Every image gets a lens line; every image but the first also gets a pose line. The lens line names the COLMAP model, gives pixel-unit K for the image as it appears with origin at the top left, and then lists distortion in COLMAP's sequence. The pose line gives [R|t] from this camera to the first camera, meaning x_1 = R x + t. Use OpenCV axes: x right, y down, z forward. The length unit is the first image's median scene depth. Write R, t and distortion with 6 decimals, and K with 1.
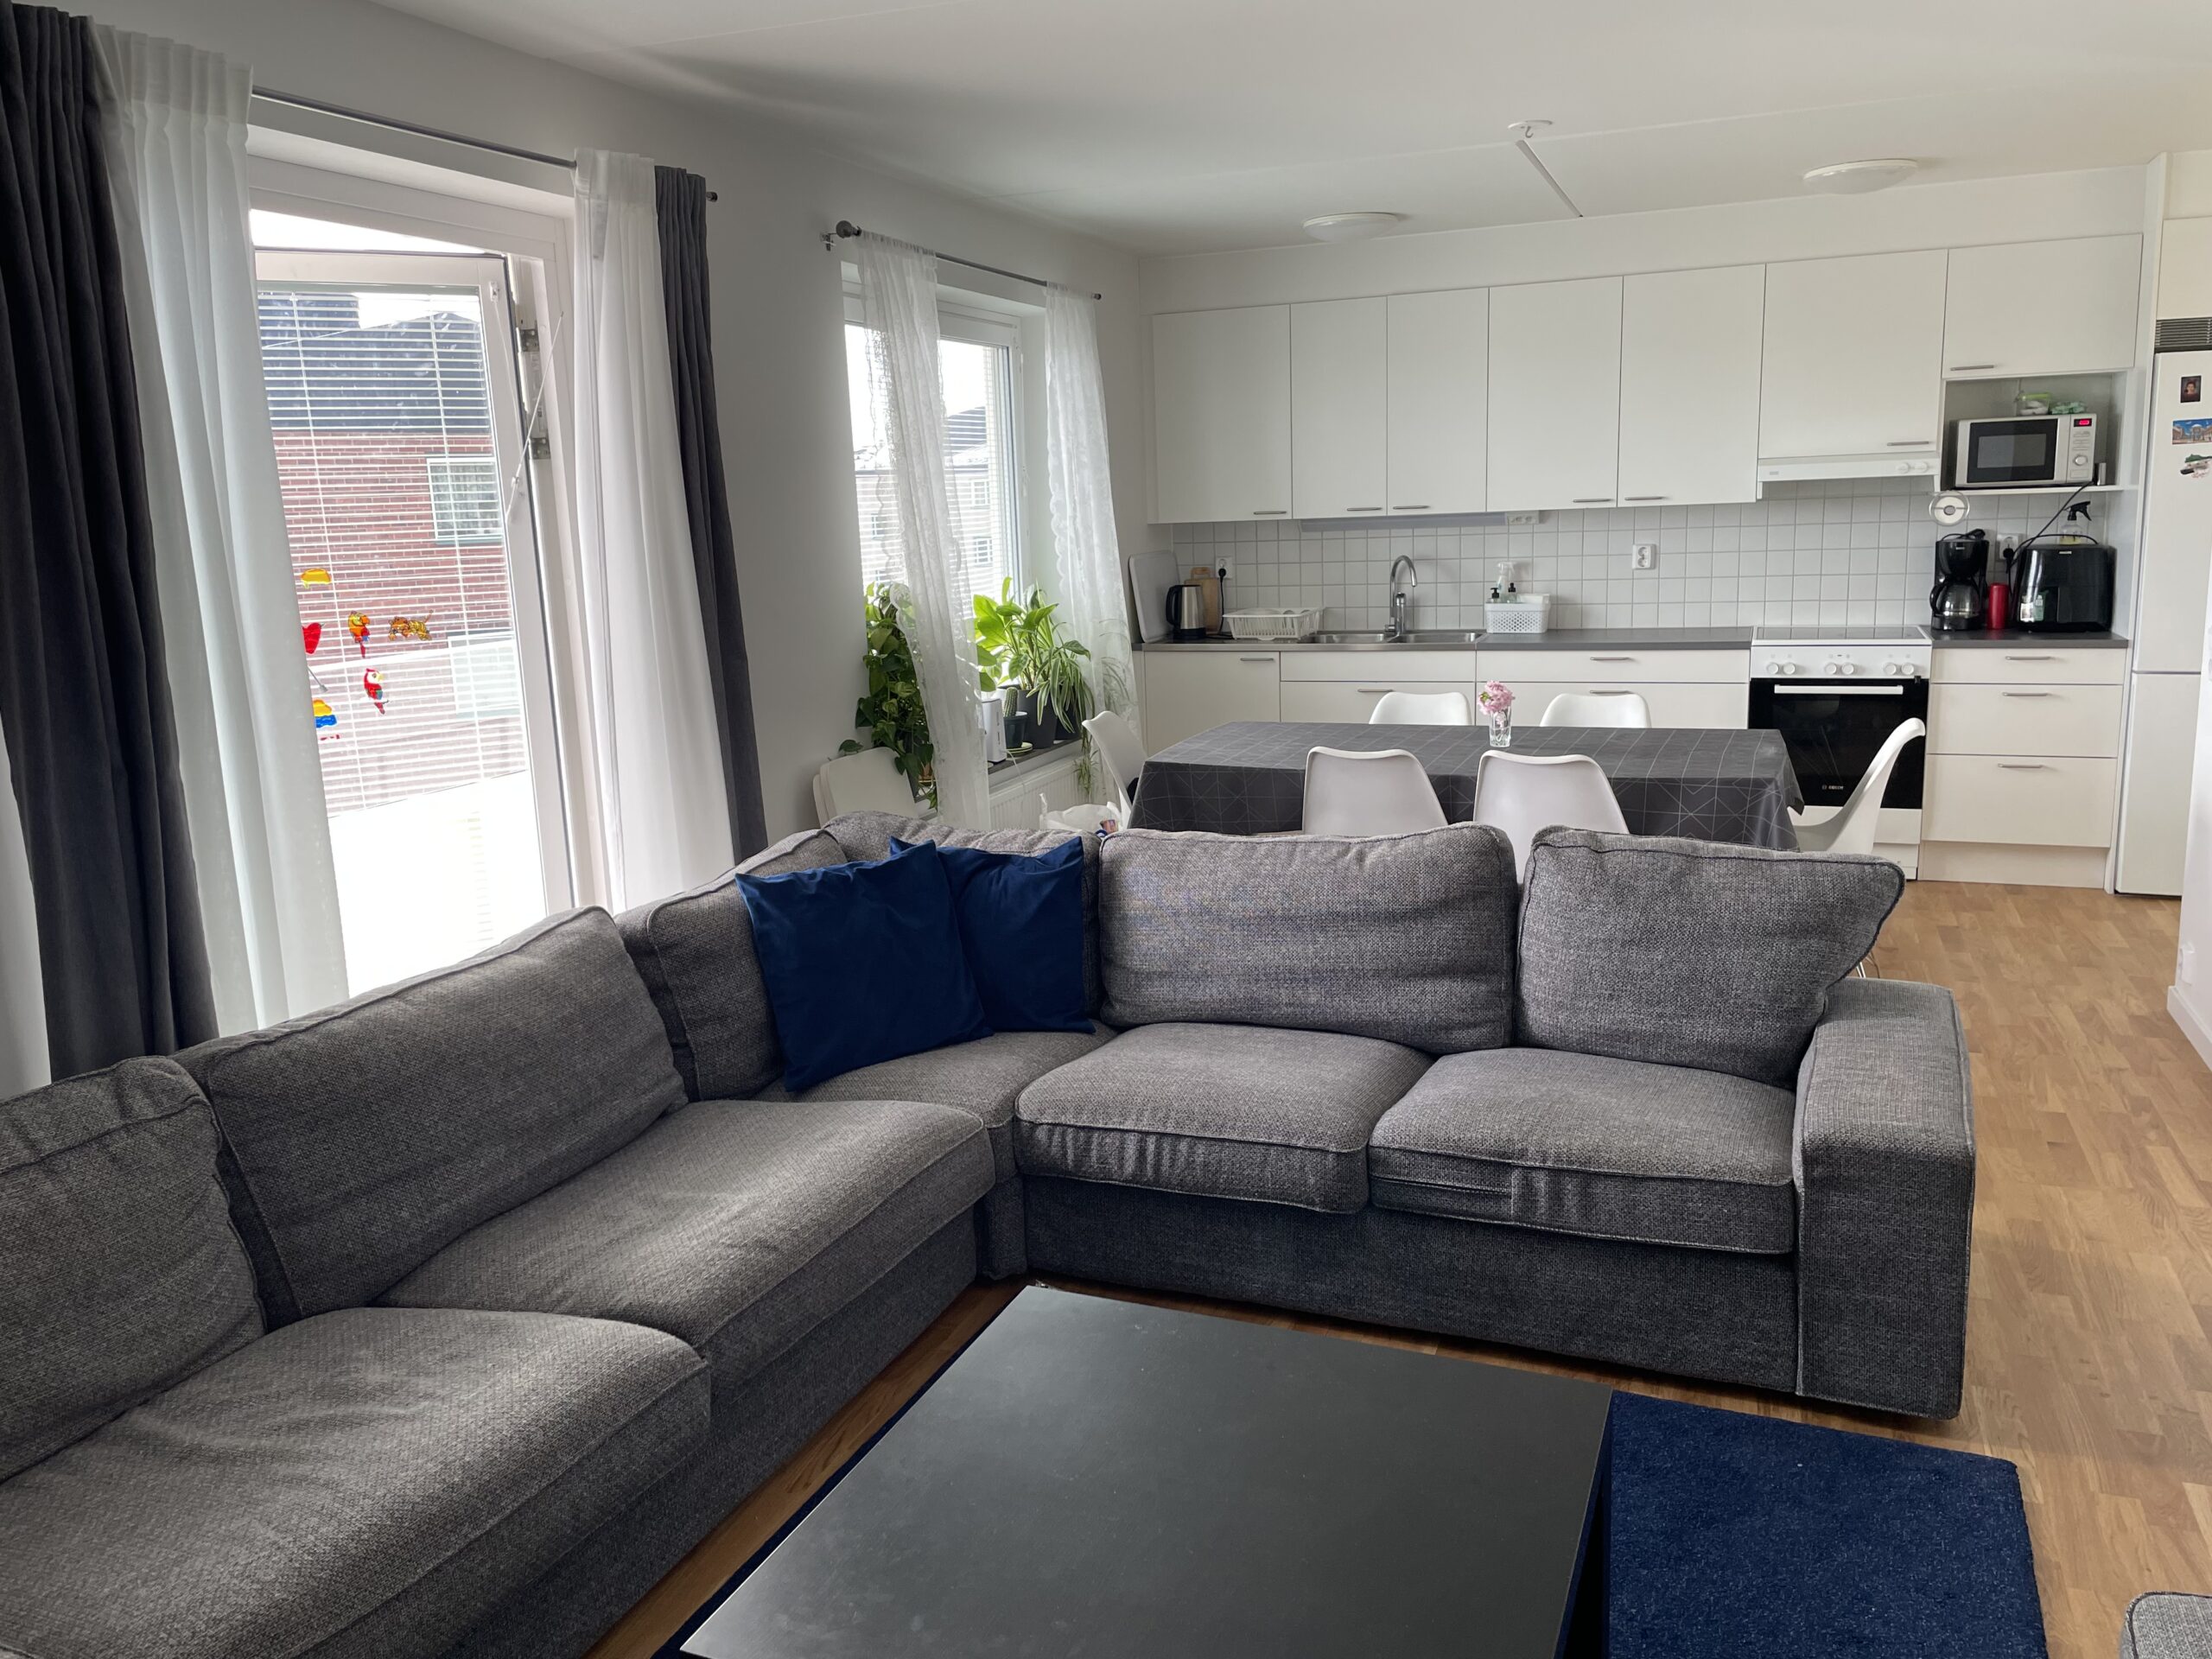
lens RADIAL K [[1619.6, 0, 1106.0], [0, 1619.6, 829.5], [0, 0, 1]] dist [0.081873, -0.120939]
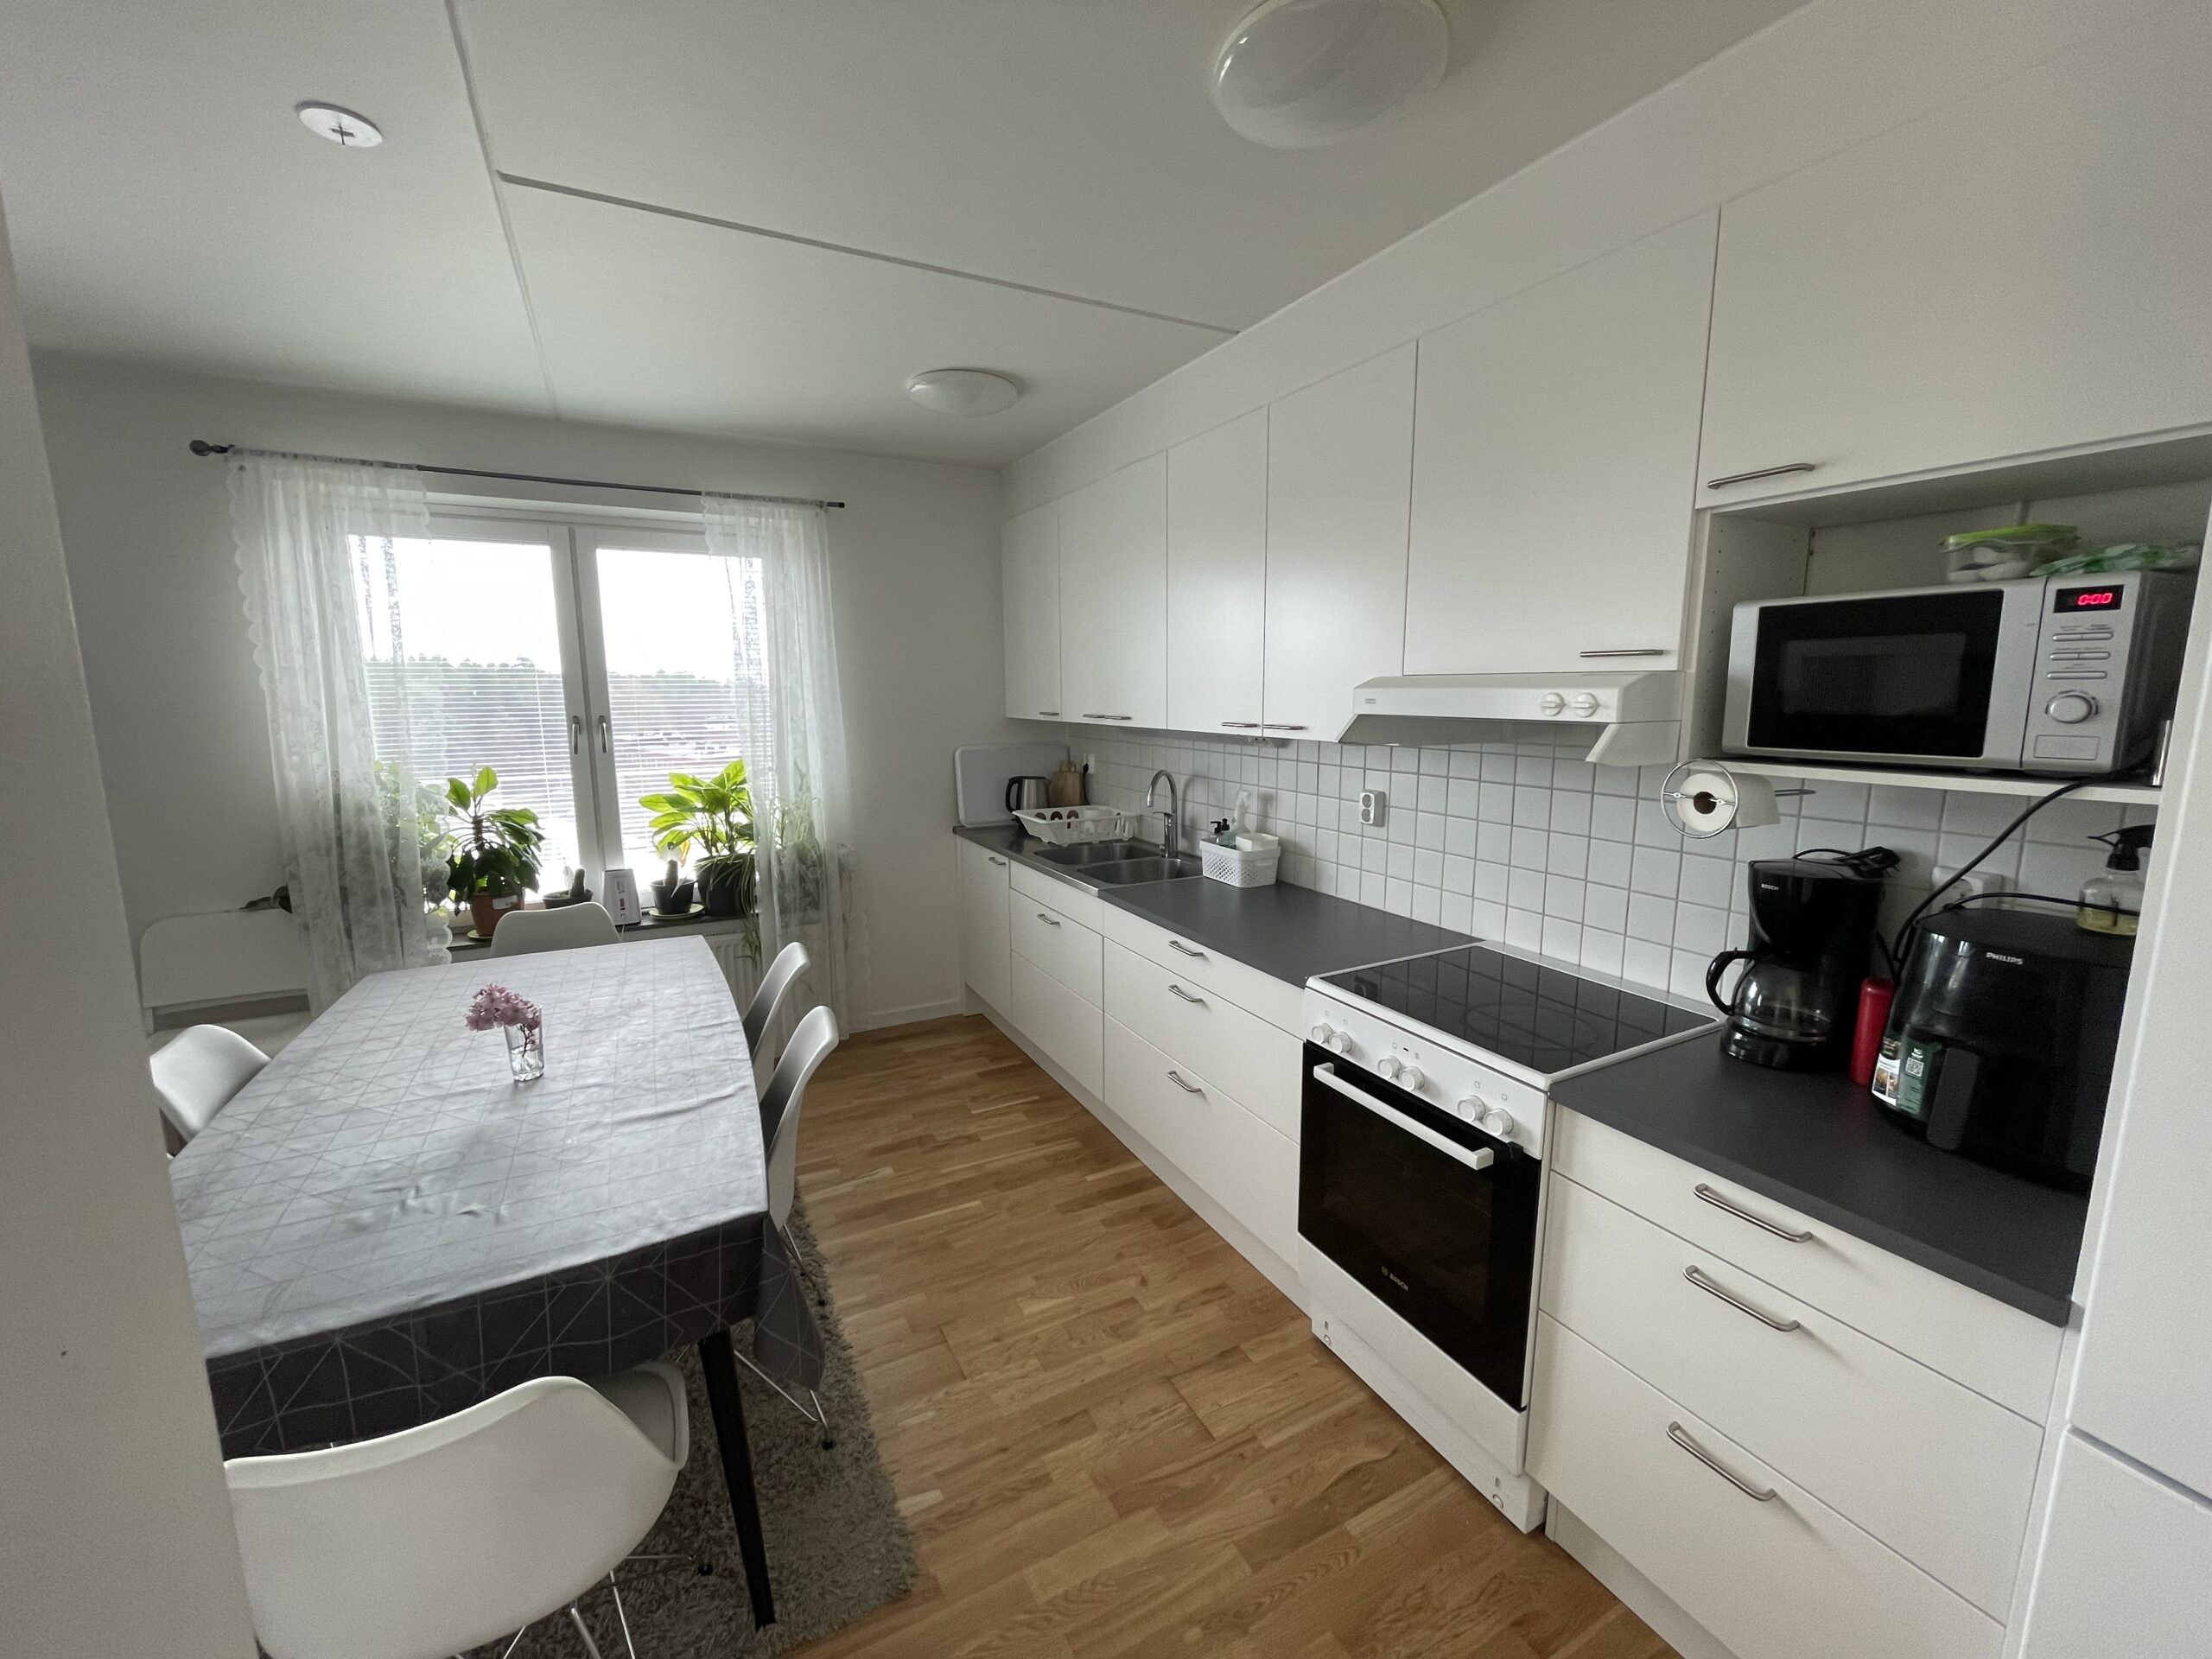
lens RADIAL K [[885.5, 0, 1106.0], [0, 885.5, 829.5], [0, 0, 1]] dist [0.002380, -0.003375]
pose [[0.762627, 0.137984, -0.631950, 0.547616], [-0.156493, 0.987317, 0.026724, -0.169338], [0.627622, 0.078515, 0.774549, 0.715172]]
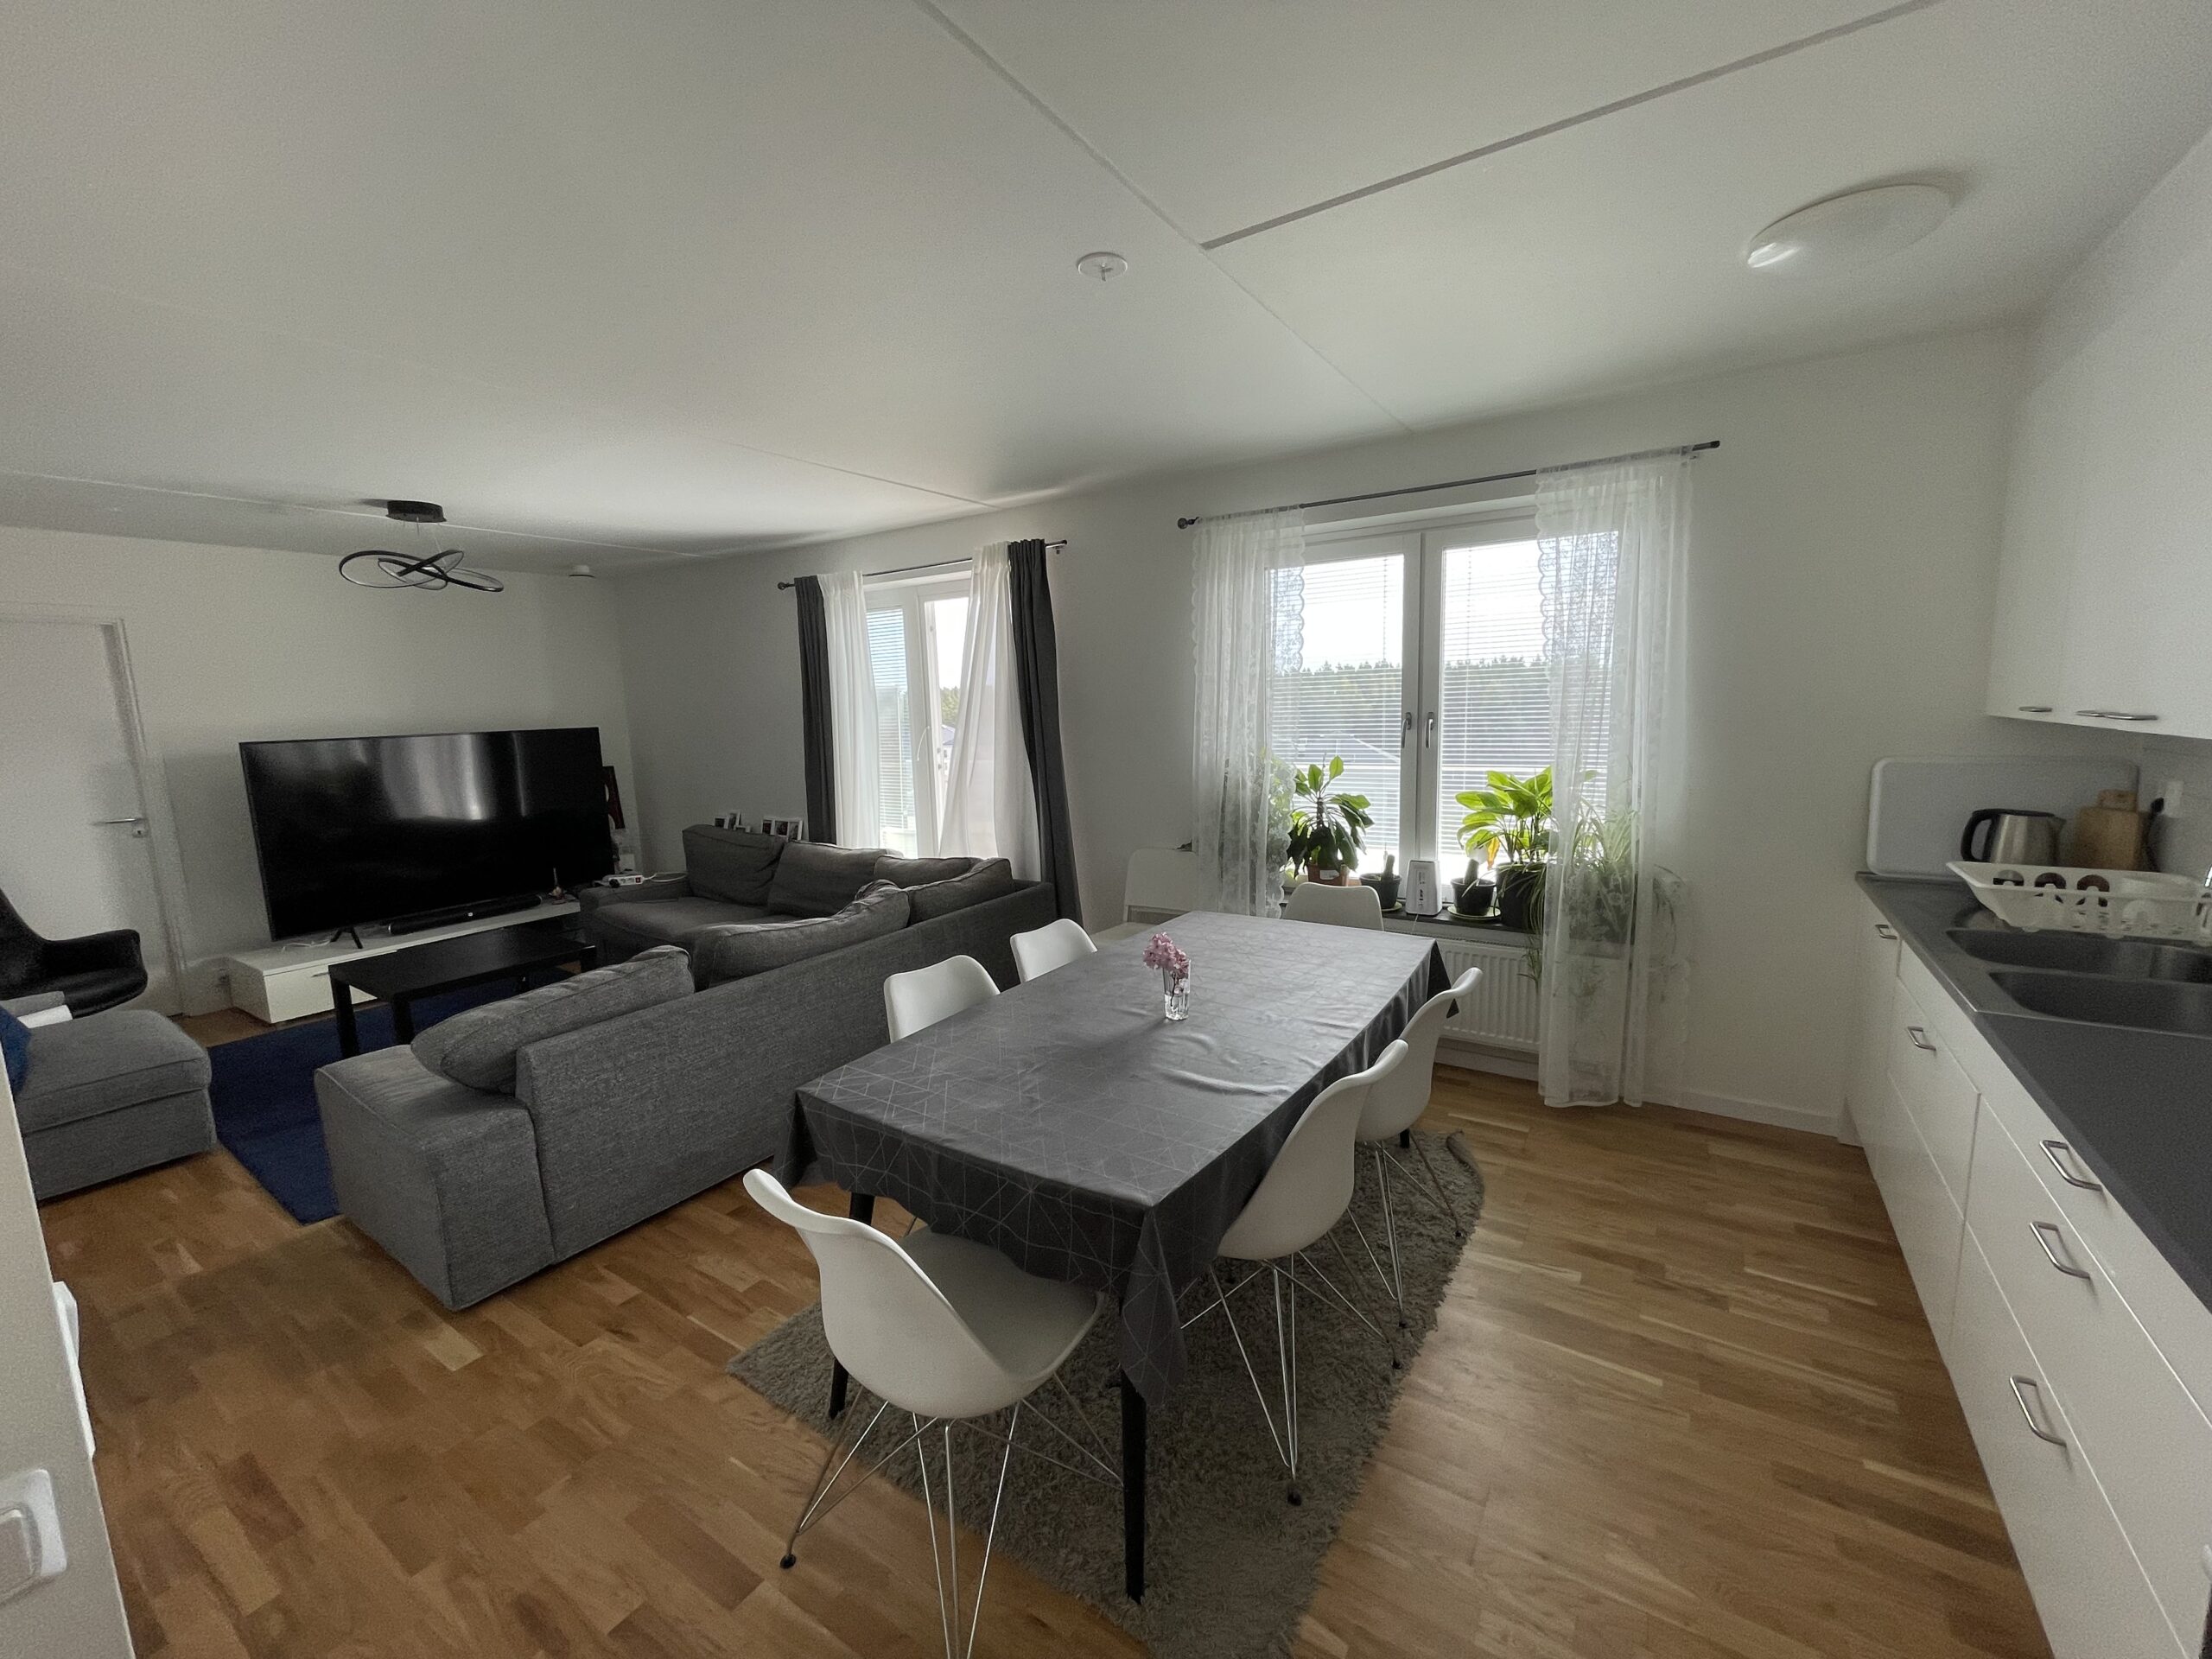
lens RADIAL K [[885.5, 0, 1106.0], [0, 885.5, 829.5], [0, 0, 1]] dist [0.002380, -0.003375]
pose [[-0.185214, 0.186602, -0.964819, 0.555514], [-0.163281, 0.962315, 0.217462, -0.194666], [0.969038, 0.197814, -0.147765, 0.847355]]
